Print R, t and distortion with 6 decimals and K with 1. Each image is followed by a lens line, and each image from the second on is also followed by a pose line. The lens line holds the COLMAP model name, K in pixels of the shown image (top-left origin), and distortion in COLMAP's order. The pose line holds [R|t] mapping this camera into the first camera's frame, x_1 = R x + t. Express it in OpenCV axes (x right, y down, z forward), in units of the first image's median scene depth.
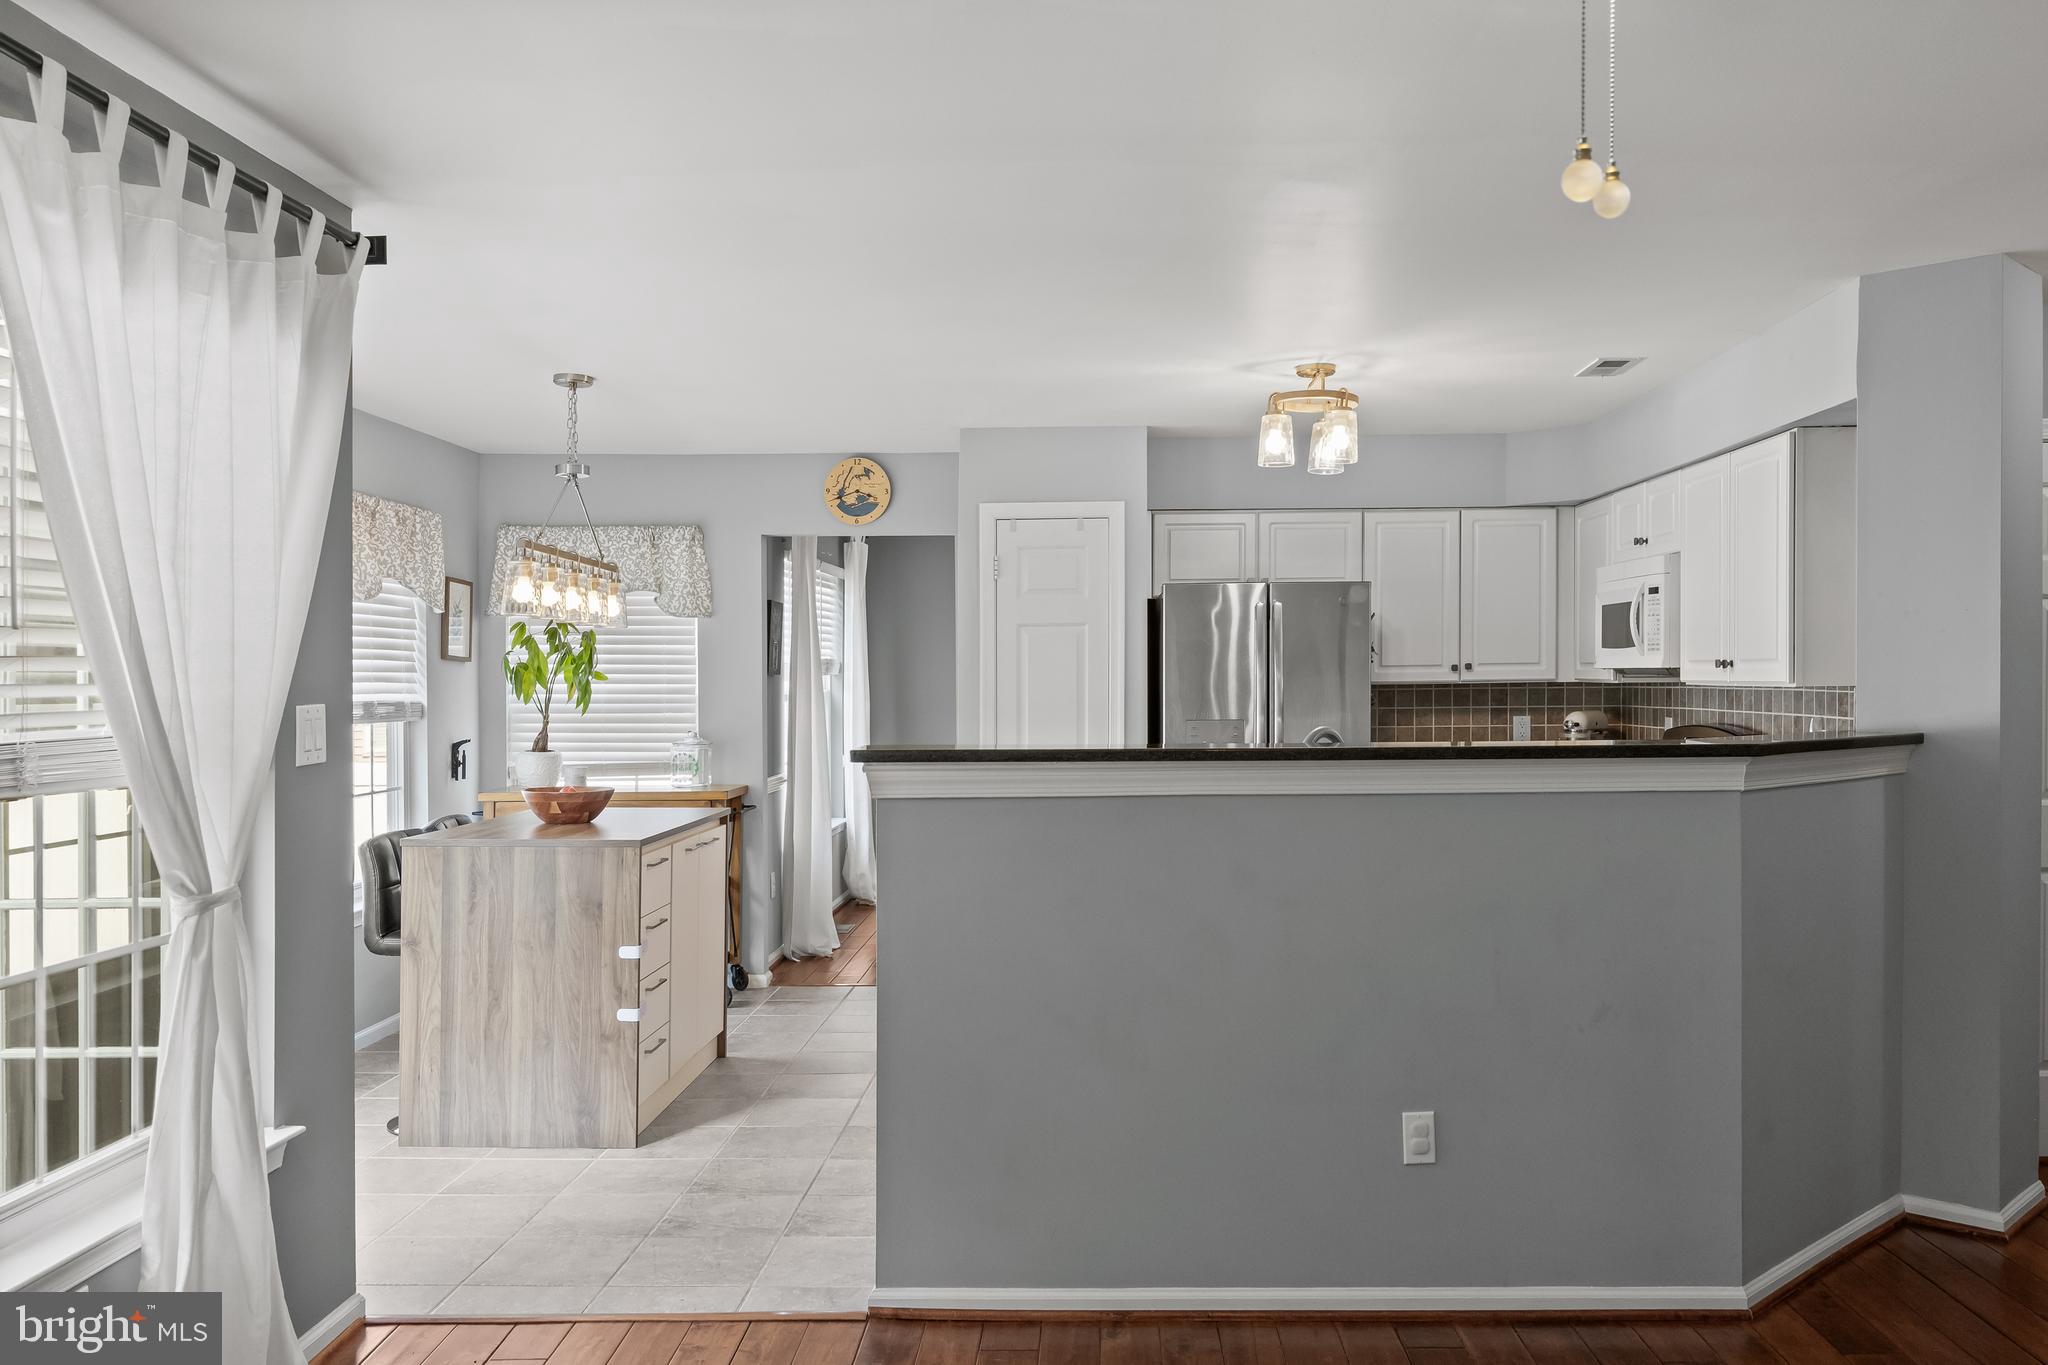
lens RADIAL K [[1699.2, 0, 1042.3], [0, 1699.2, 680.5], [0, 0, 1]] dist [-0.002542, 0.023675]
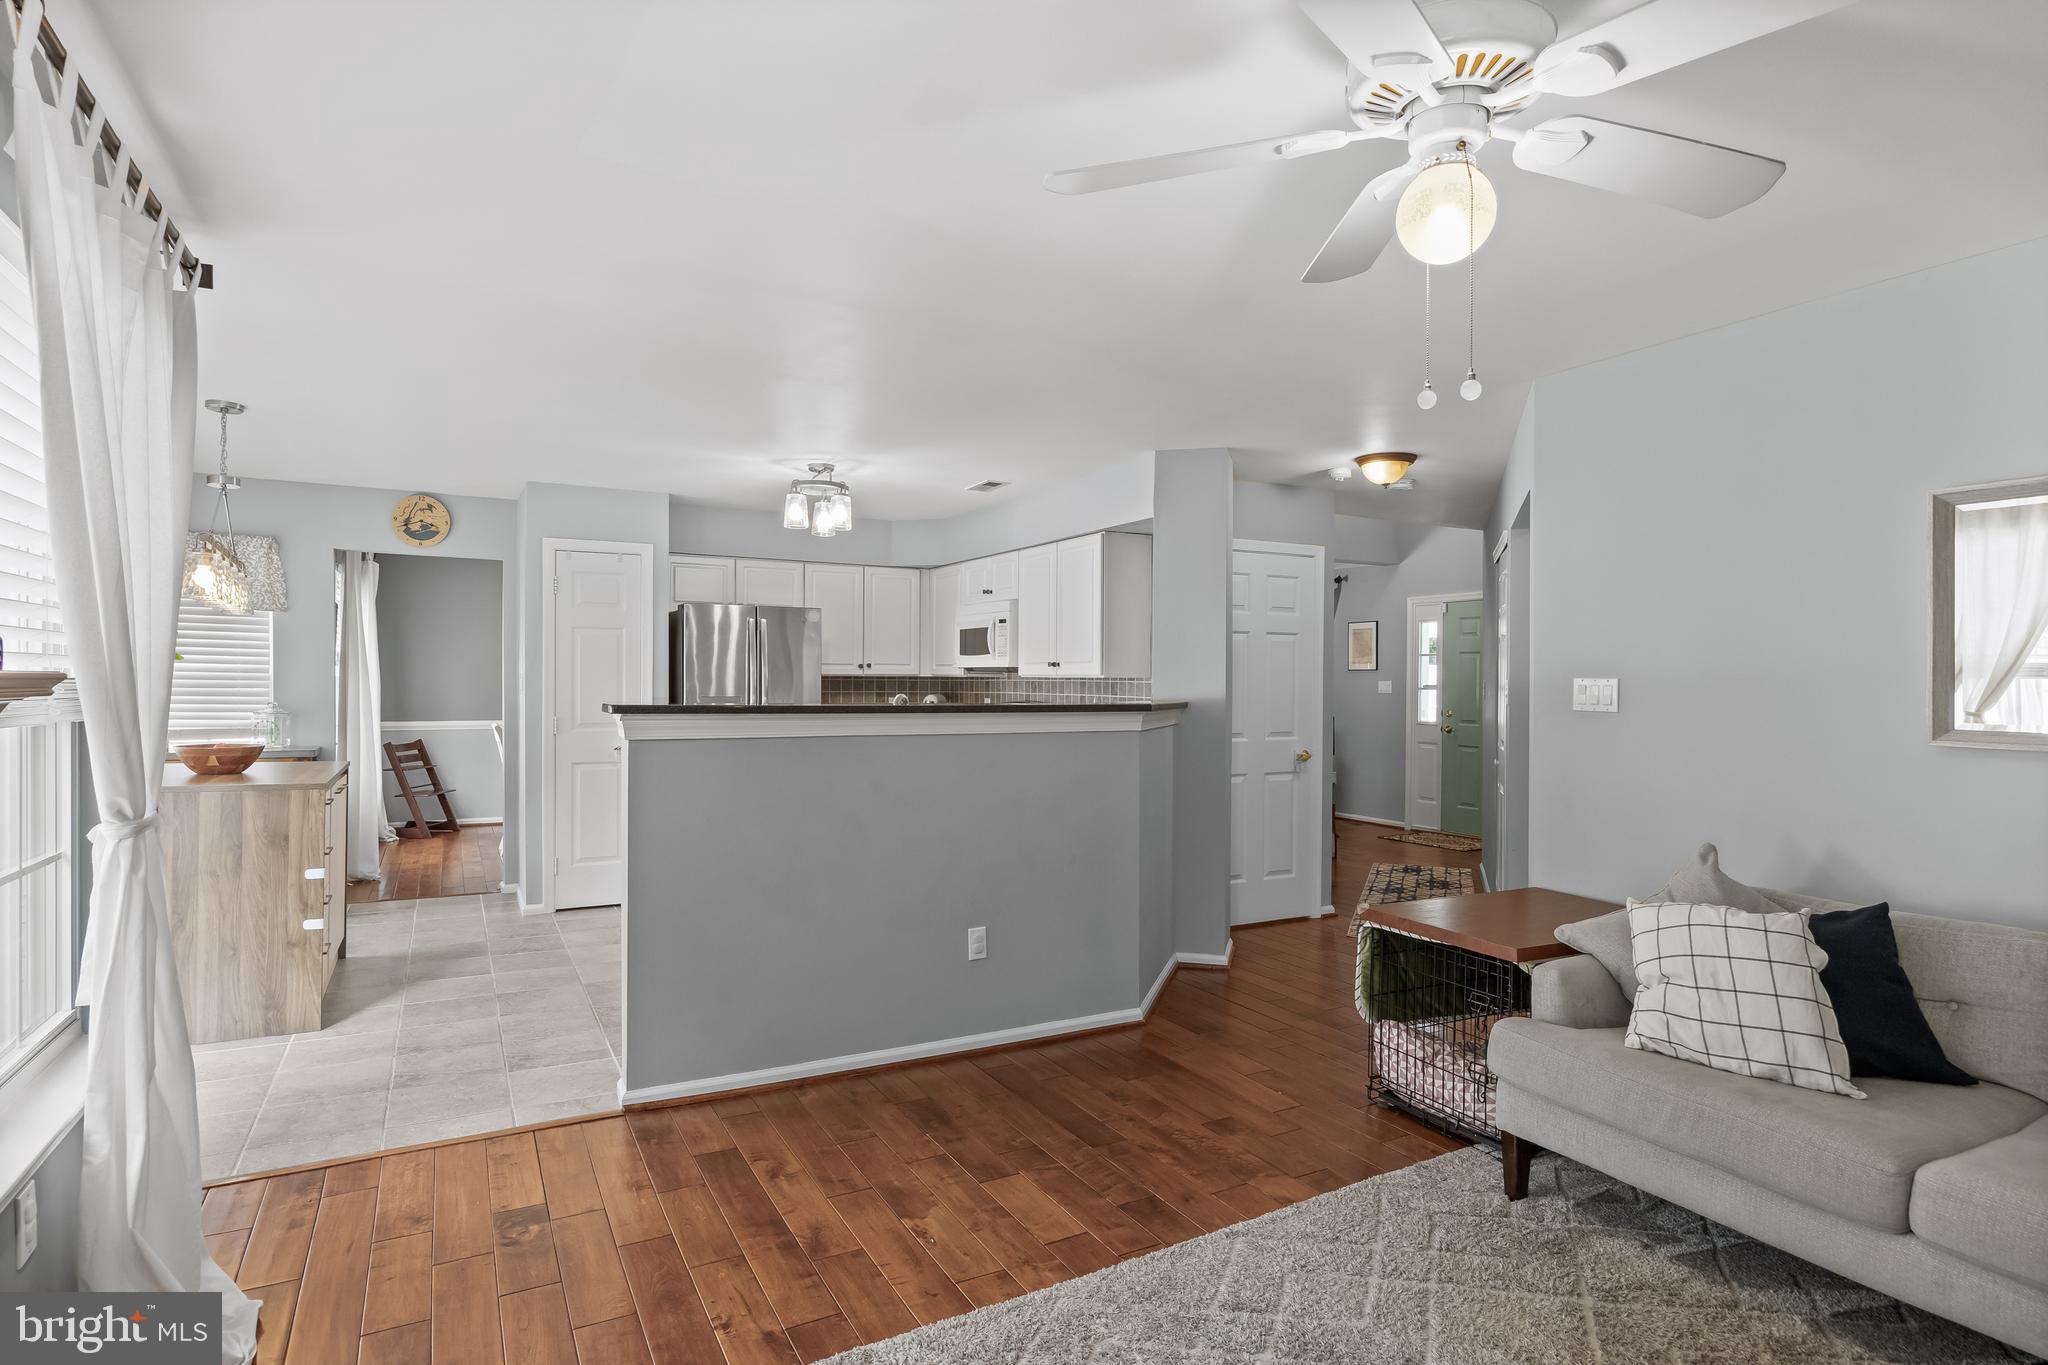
lens RADIAL K [[1112.6, 0, 1040.4], [0, 1112.6, 683.1], [0, 0, 1]] dist [-0.004369, 0.000004]
pose [[0.864453, 0.015843, 0.502463, -0.191988], [-0.015443, 0.999868, -0.004959, 0.016114], [-0.502476, -0.003473, 0.864584, 0.031217]]
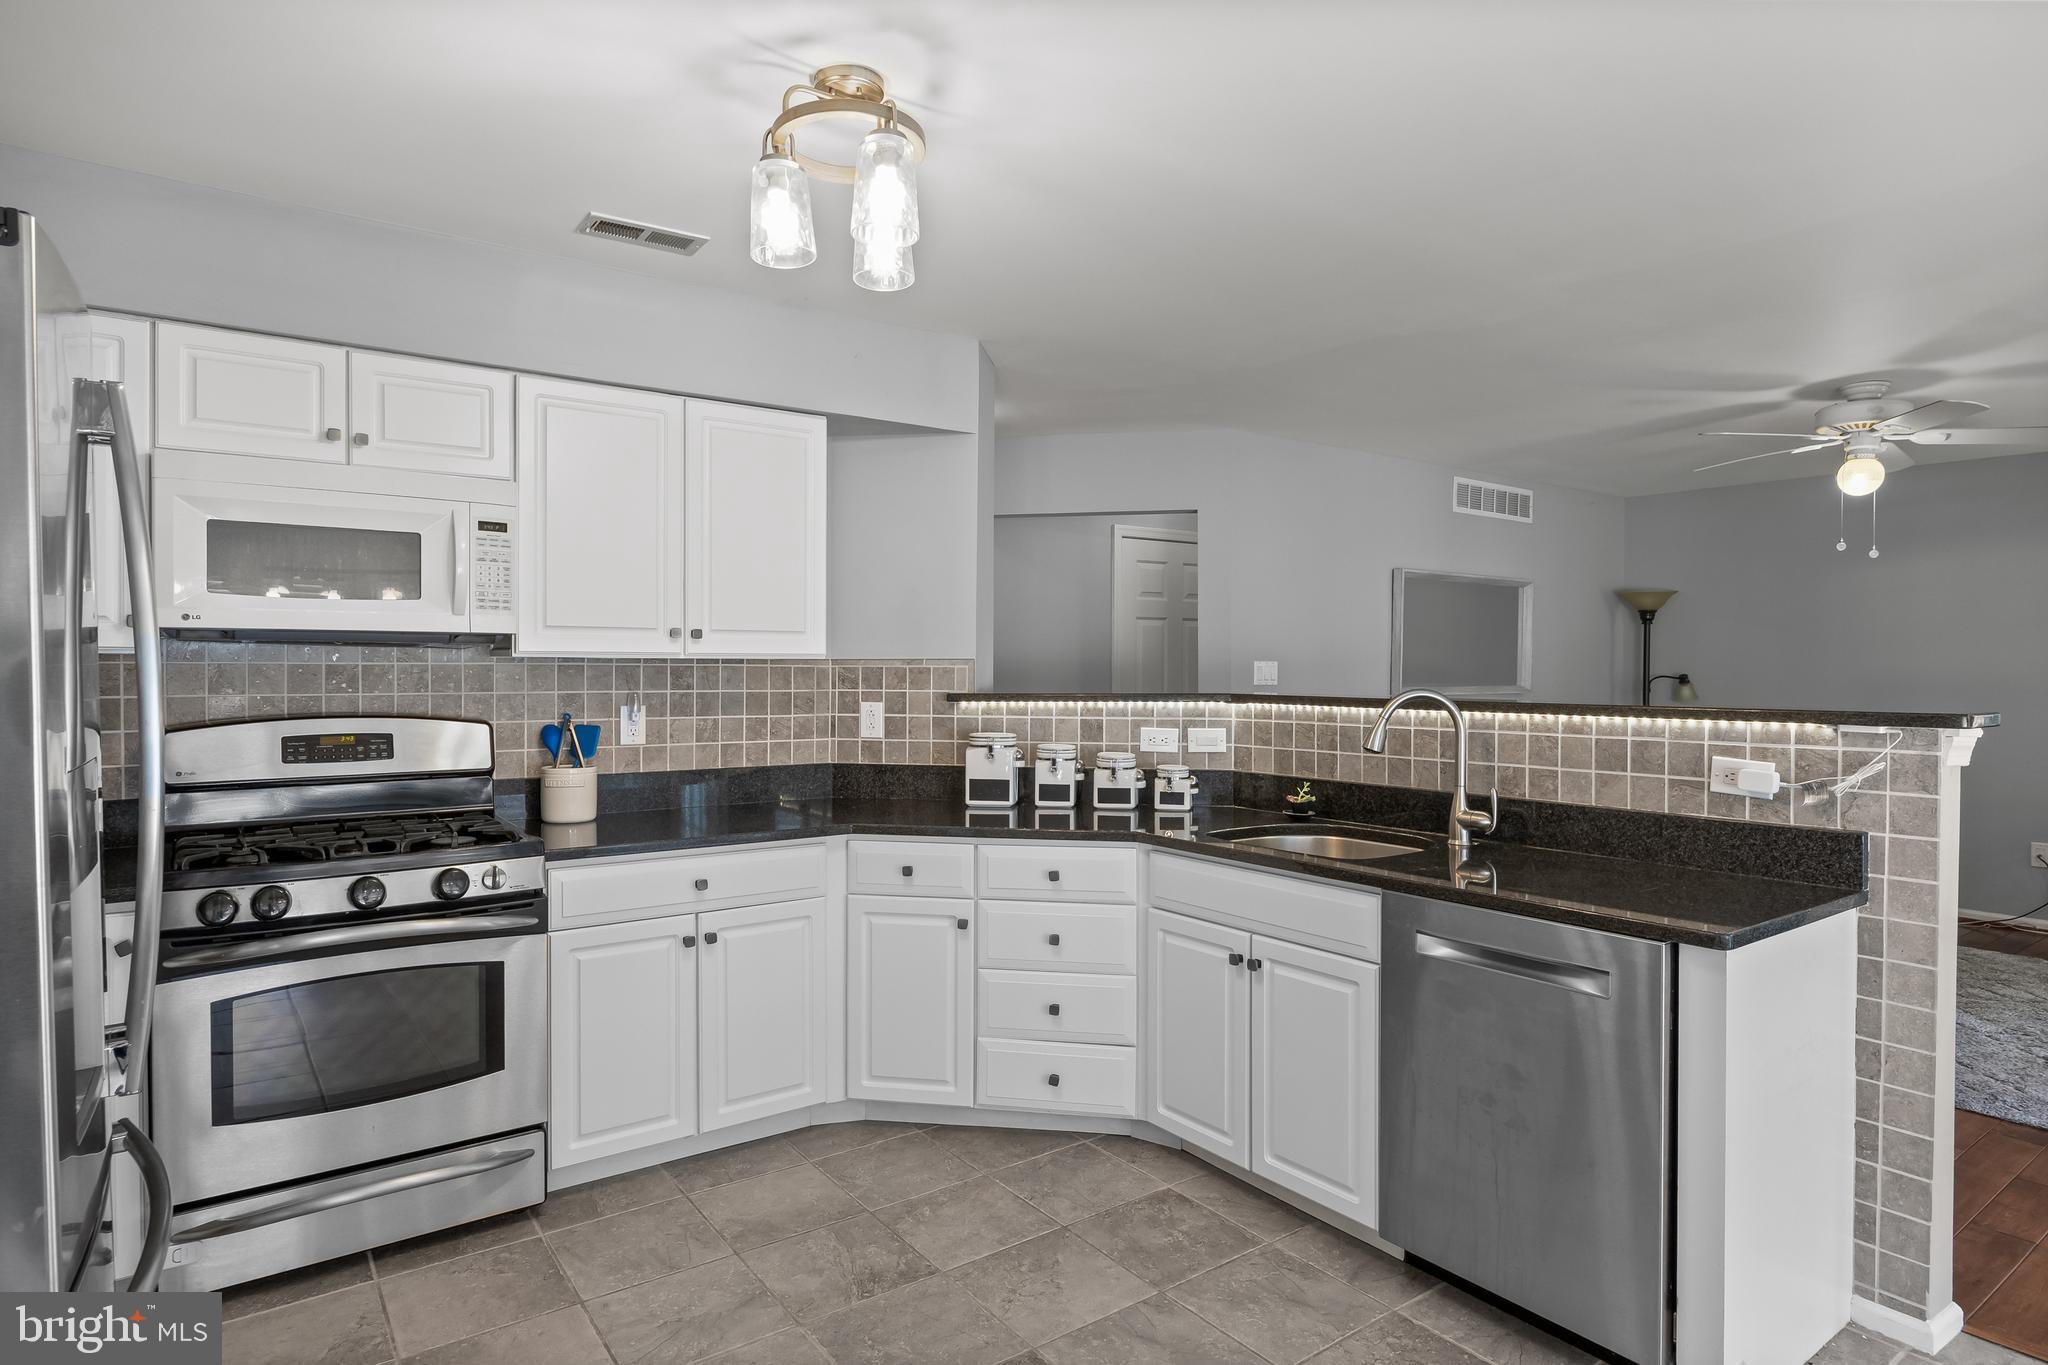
lens RADIAL K [[1150.2, 0, 1015.1], [0, 1150.2, 687.3], [0, 0, 1]] dist [-0.004424, 0.003086]
pose [[-0.618584, -0.007600, 0.785682, -0.190644], [0.000988, 0.999945, 0.010450, 0.012666], [-0.785718, 0.007240, -0.618543, 1.339516]]
